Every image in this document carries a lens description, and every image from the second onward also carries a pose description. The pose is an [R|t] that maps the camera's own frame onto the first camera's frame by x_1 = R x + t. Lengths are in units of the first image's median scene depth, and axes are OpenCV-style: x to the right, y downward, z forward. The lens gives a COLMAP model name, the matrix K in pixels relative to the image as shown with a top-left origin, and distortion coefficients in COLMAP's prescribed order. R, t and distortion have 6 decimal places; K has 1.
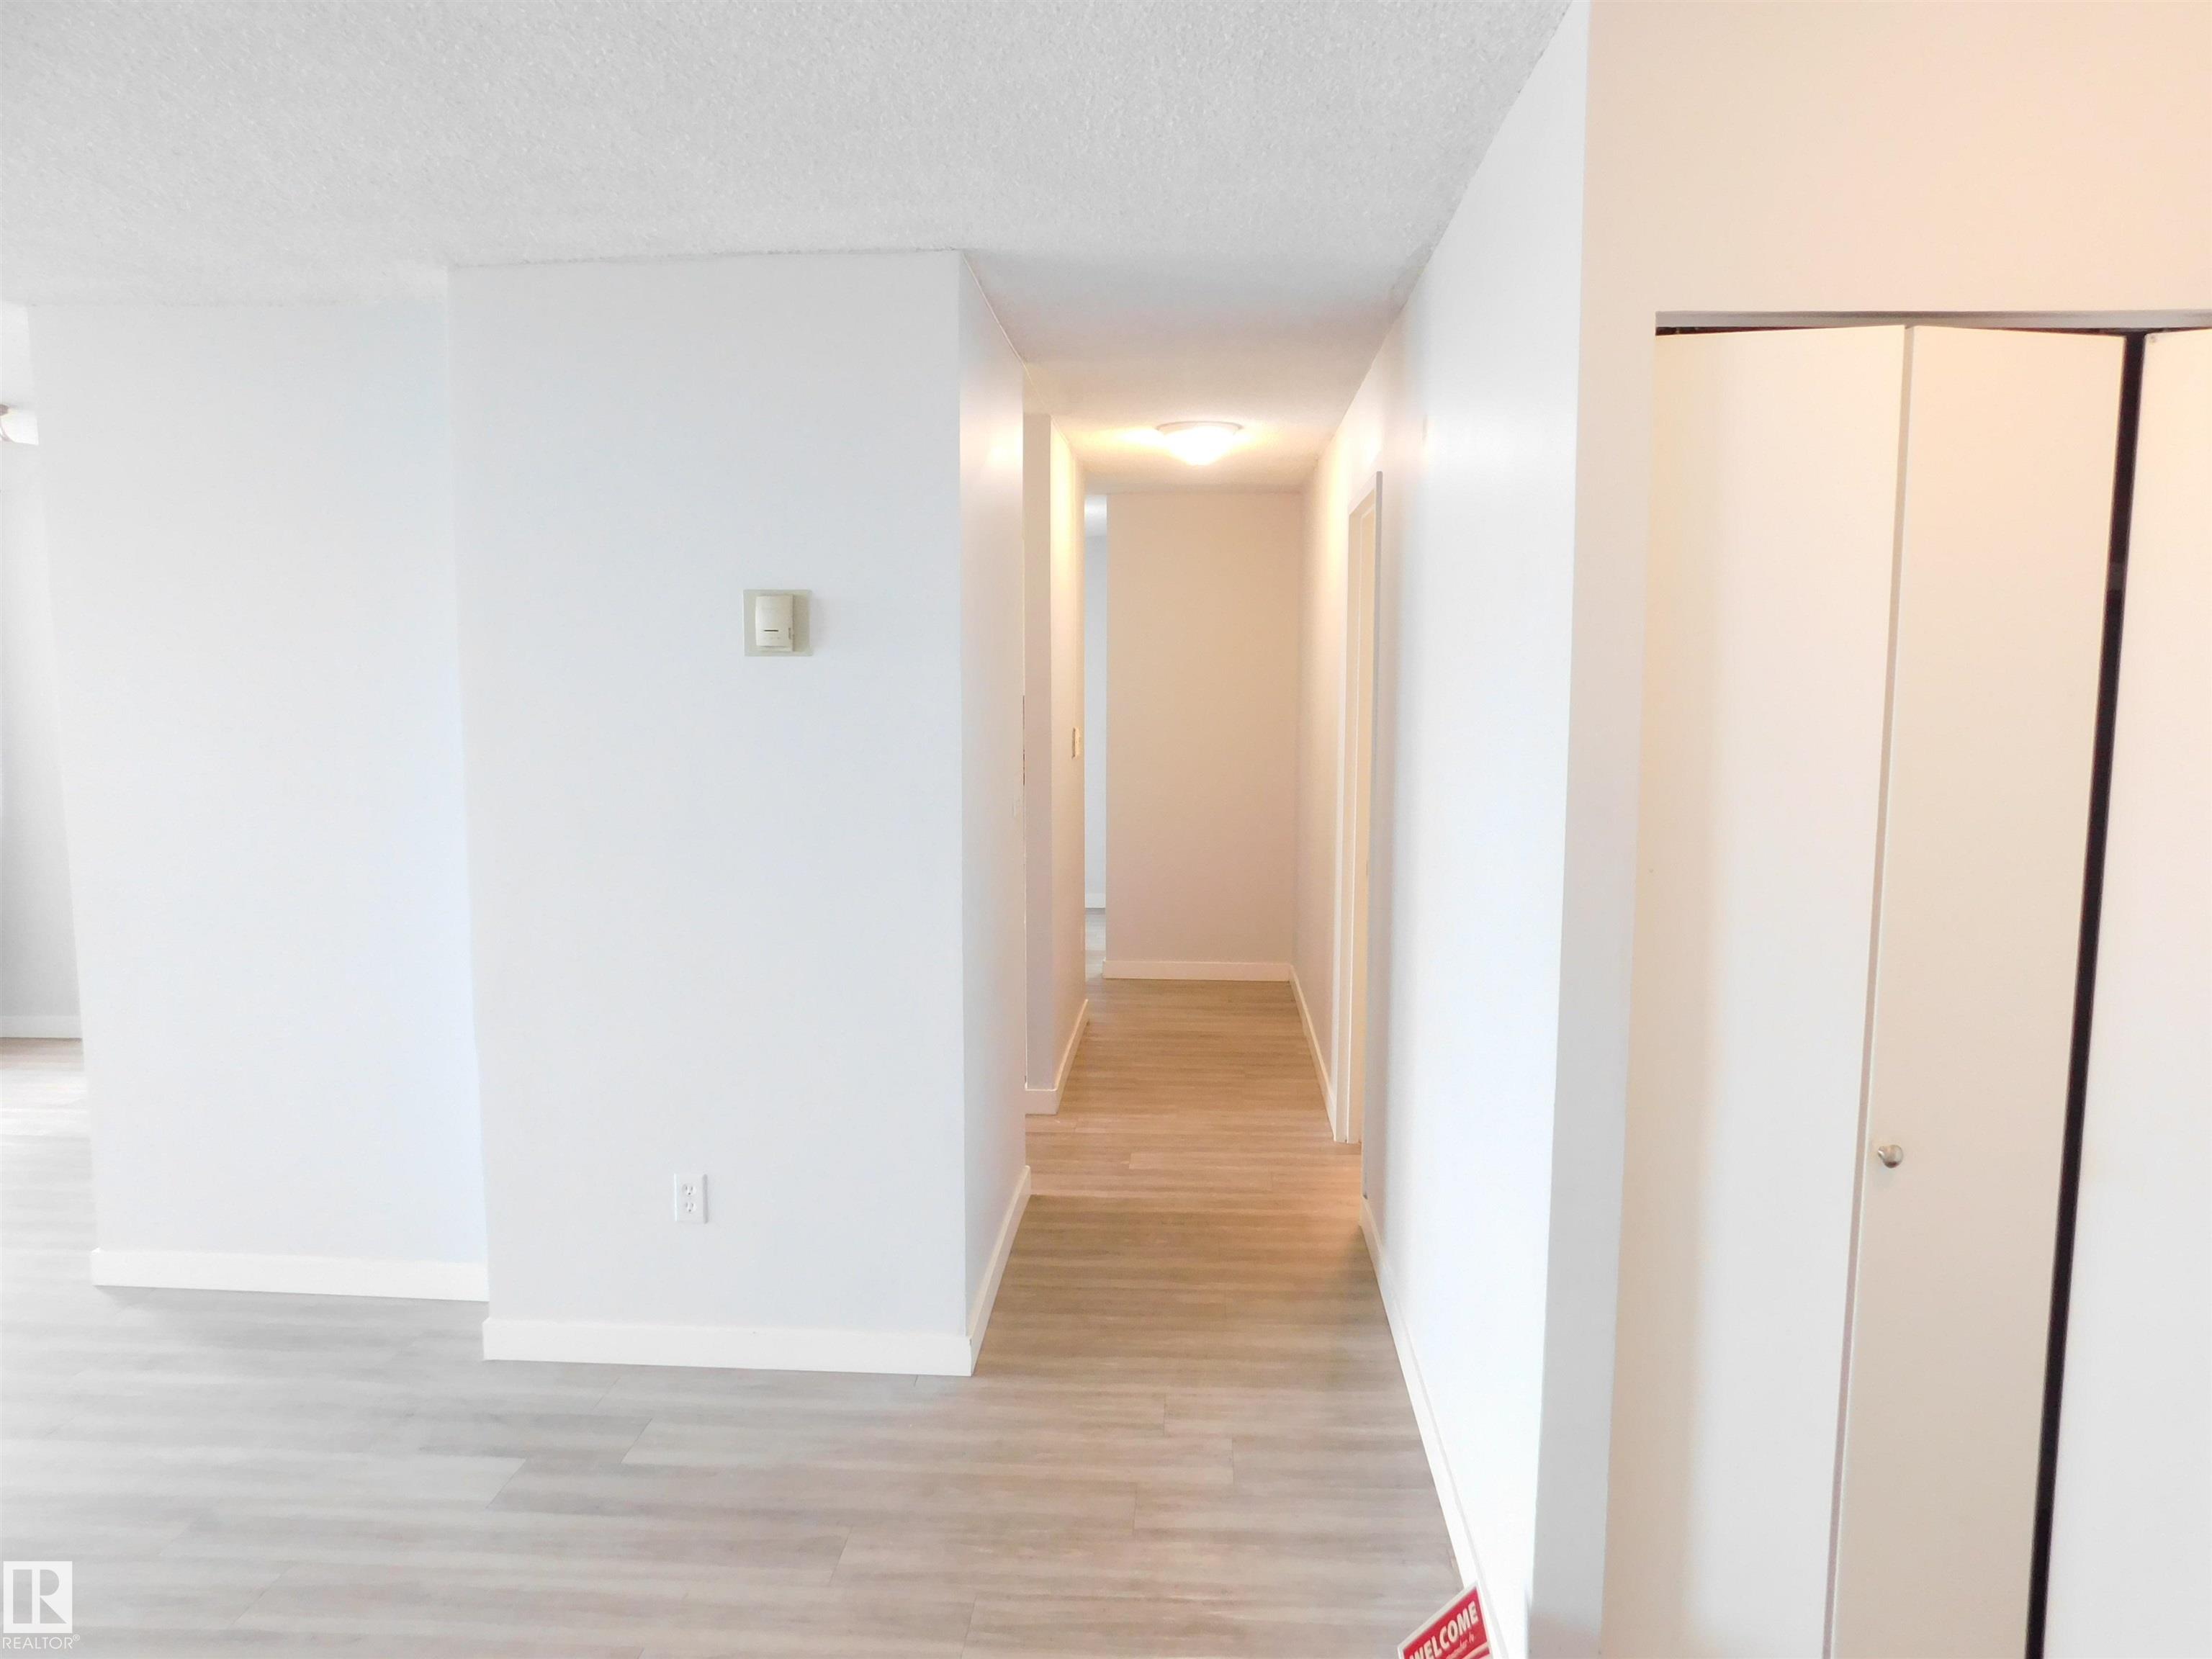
lens RADIAL K [[1460.1, 0, 1110.3], [0, 1460.1, 822.3], [0, 0, 1]] dist [-0.071586, 0.056390]
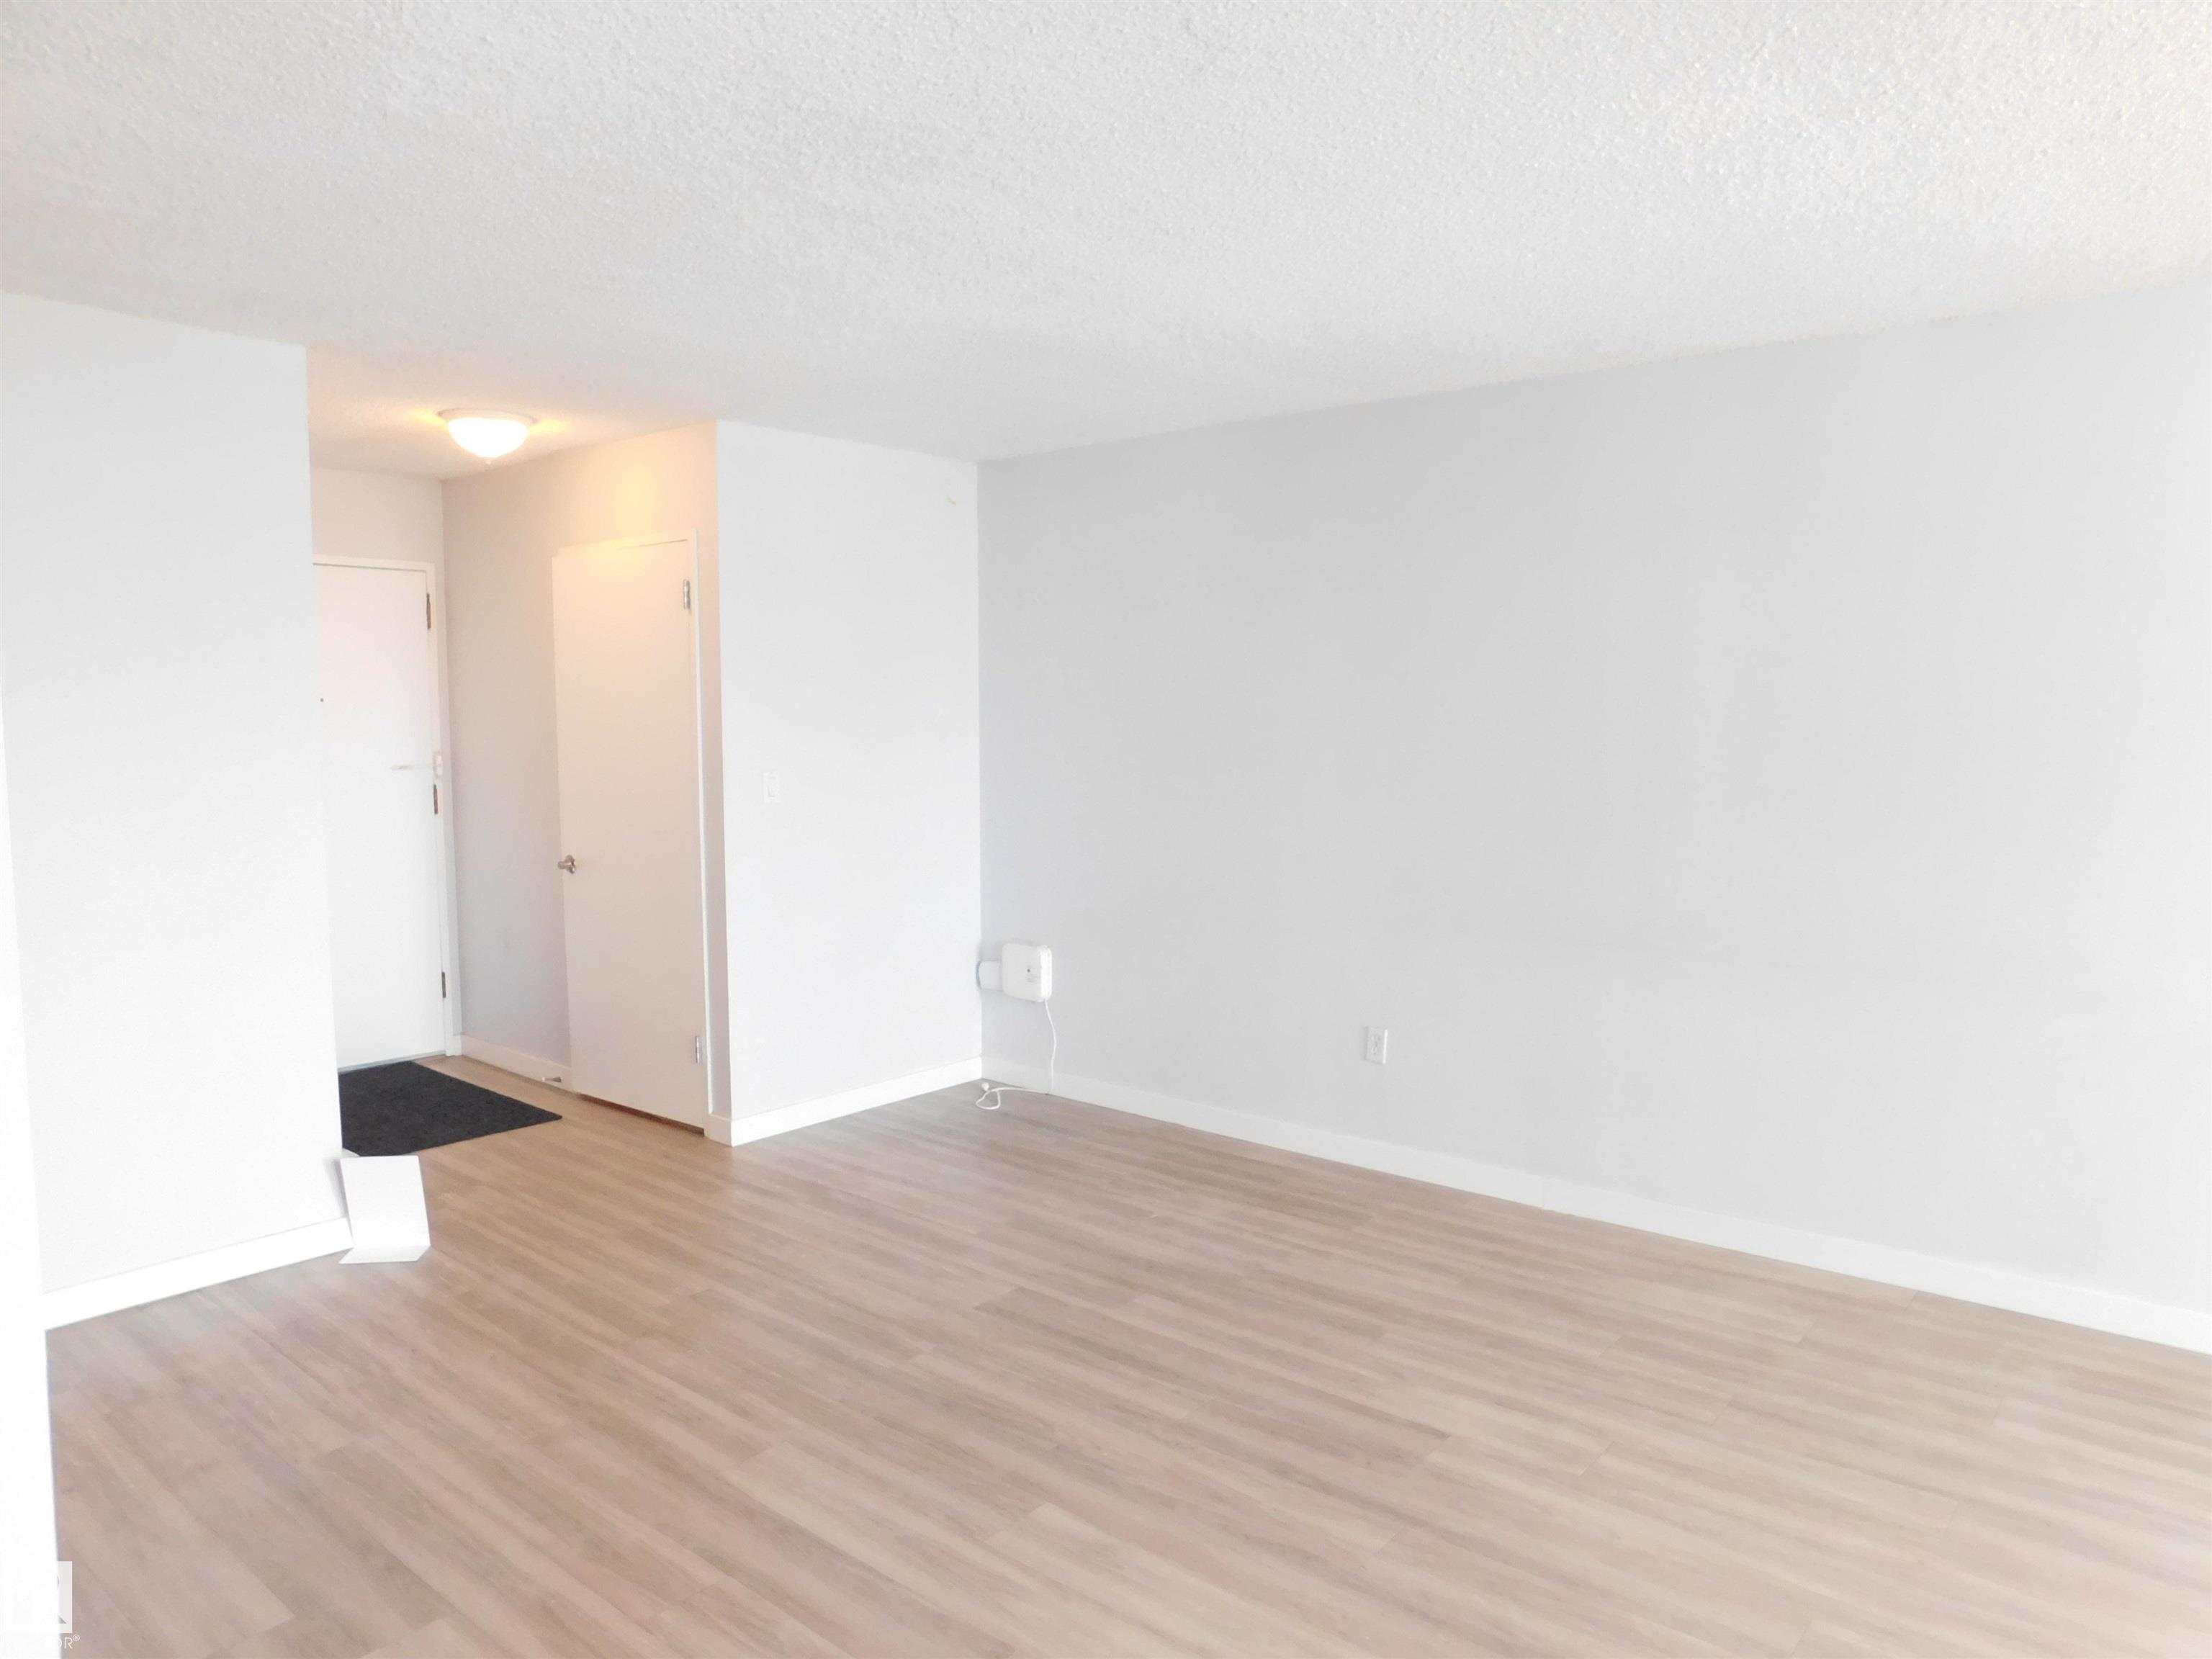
lens RADIAL K [[1460.1, 0, 1110.3], [0, 1460.1, 822.3], [0, 0, 1]] dist [-0.071586, 0.056390]
pose [[-0.805278, -0.046896, 0.591039, -1.125178], [0.064030, 0.984158, 0.165328, -0.108422], [-0.589429, 0.170979, -0.789518, 1.225903]]
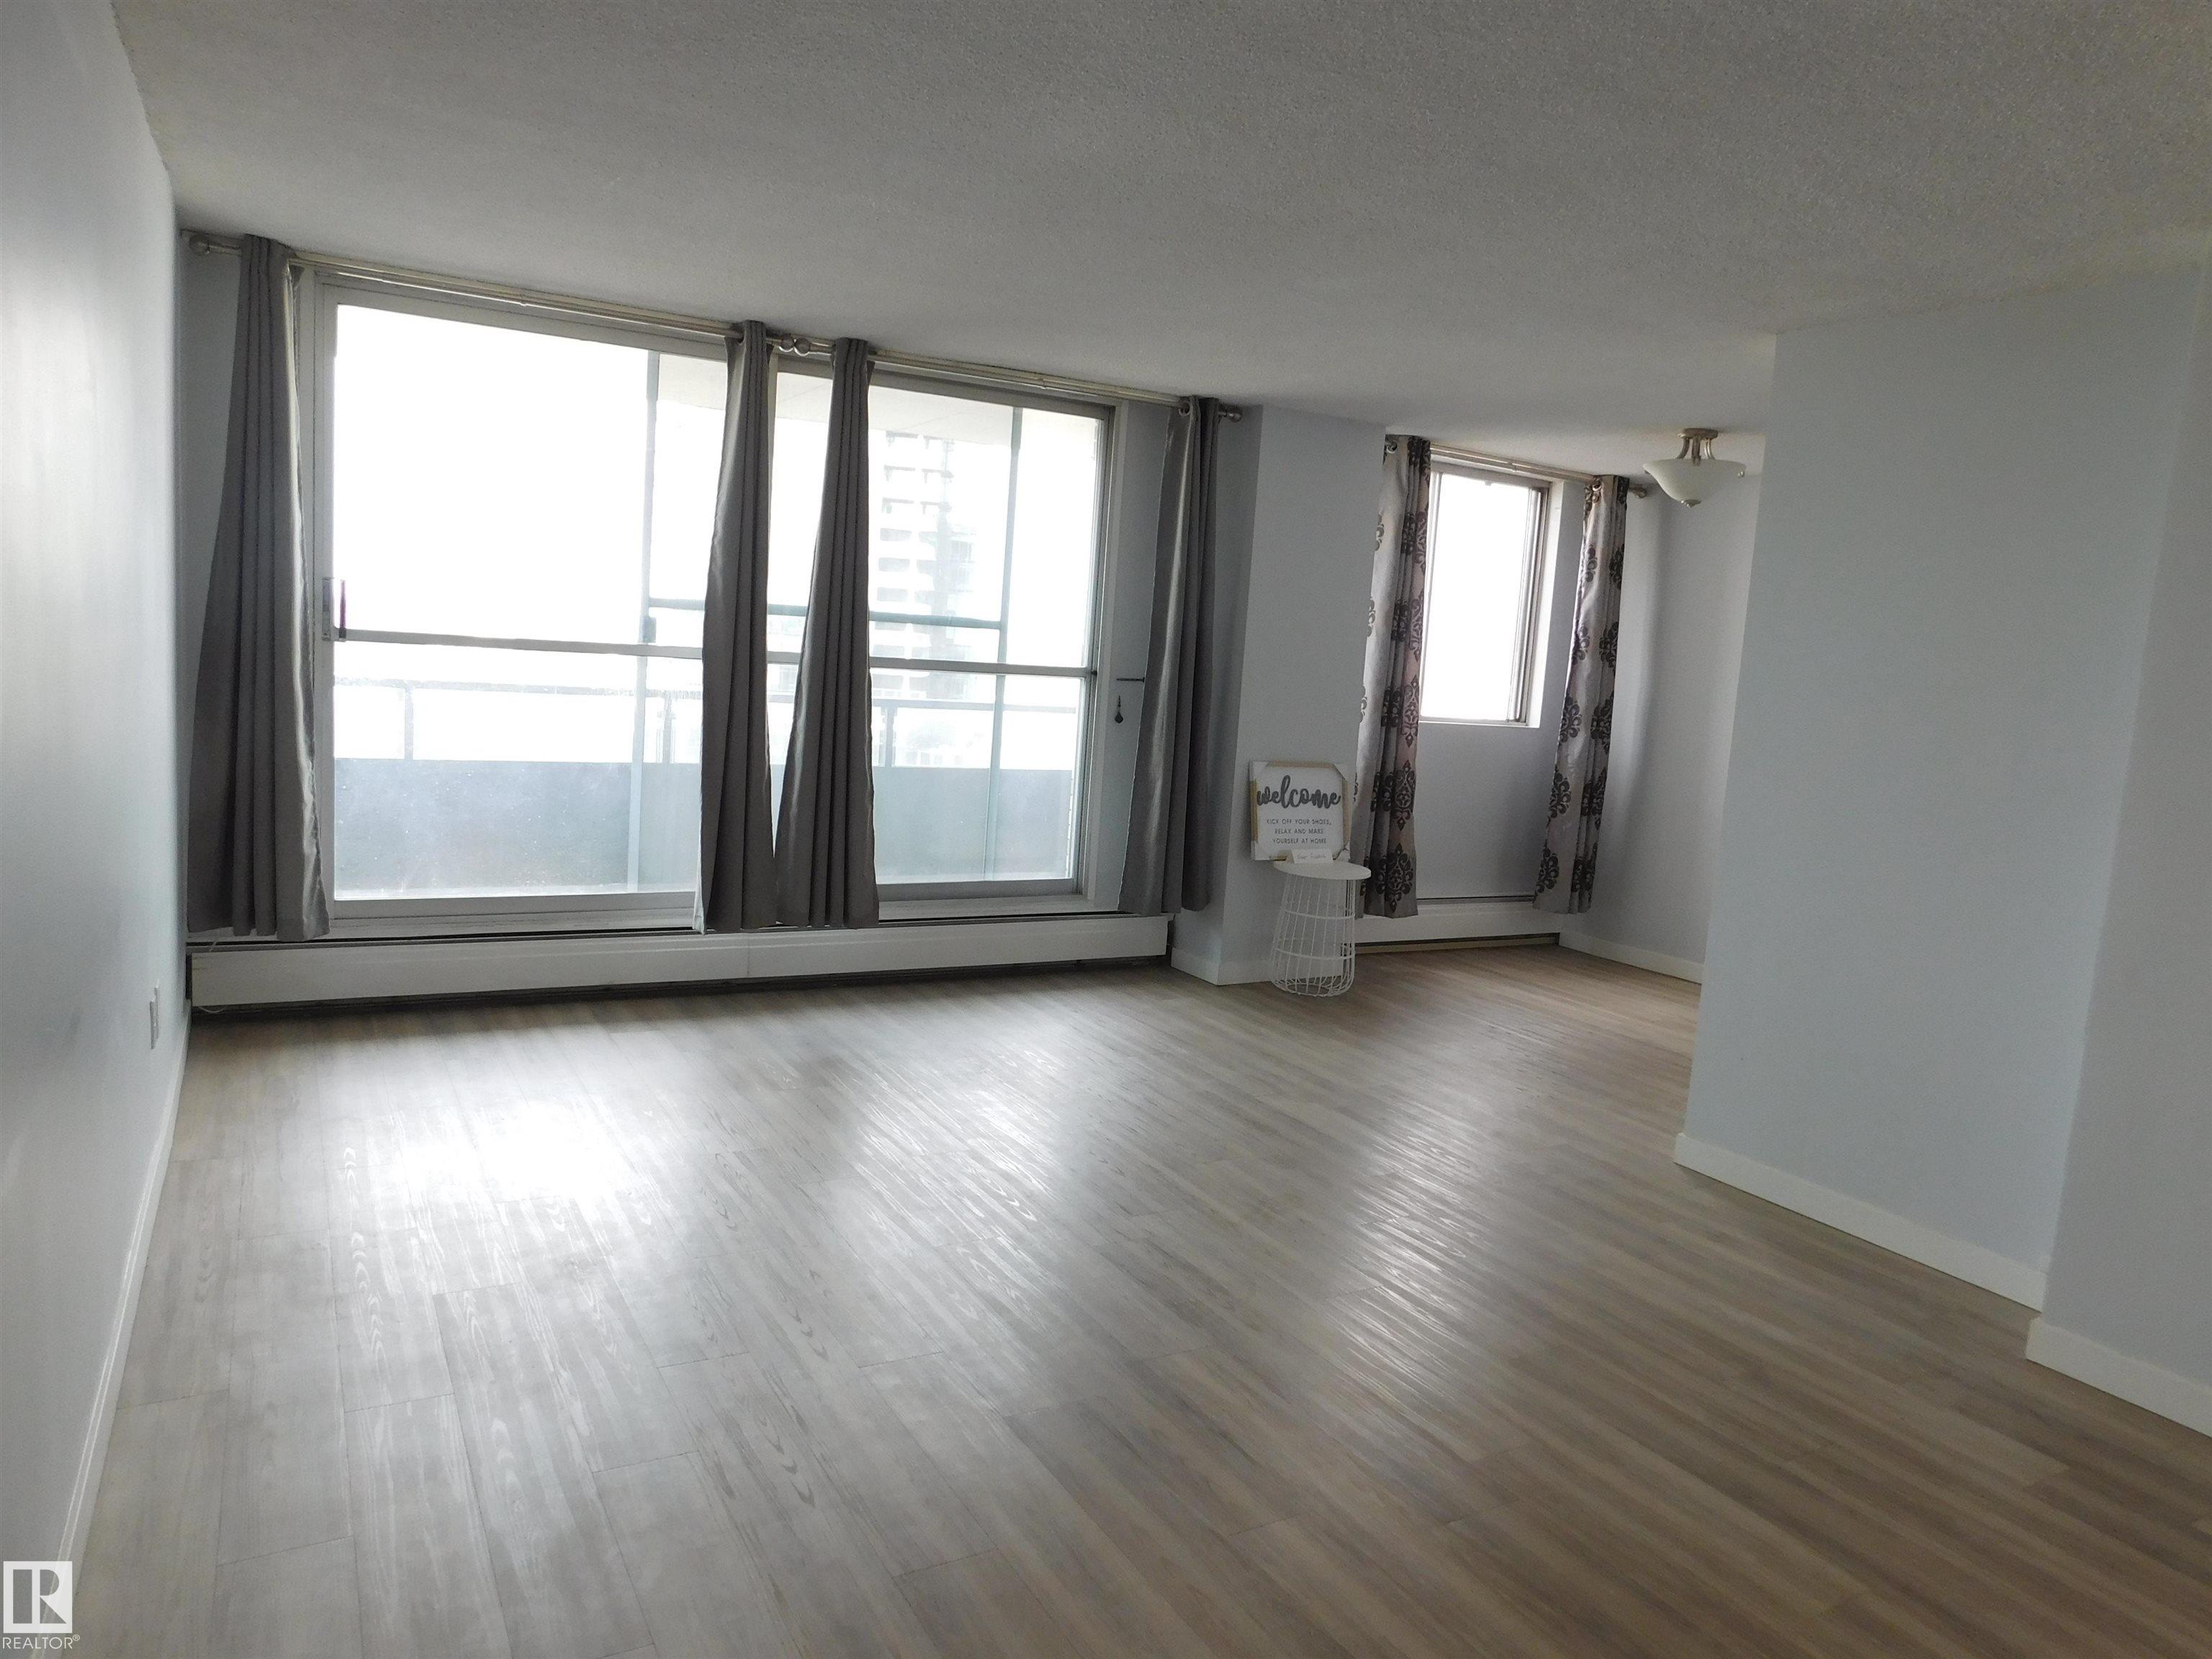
lens RADIAL K [[1460.1, 0, 1110.3], [0, 1460.1, 822.3], [0, 0, 1]] dist [-0.071586, 0.056390]
pose [[0.554854, 0.136002, -0.820756, -0.037762], [-0.153755, 0.986316, 0.059493, 0.057828], [0.817617, 0.093185, 0.568172, -0.101248]]
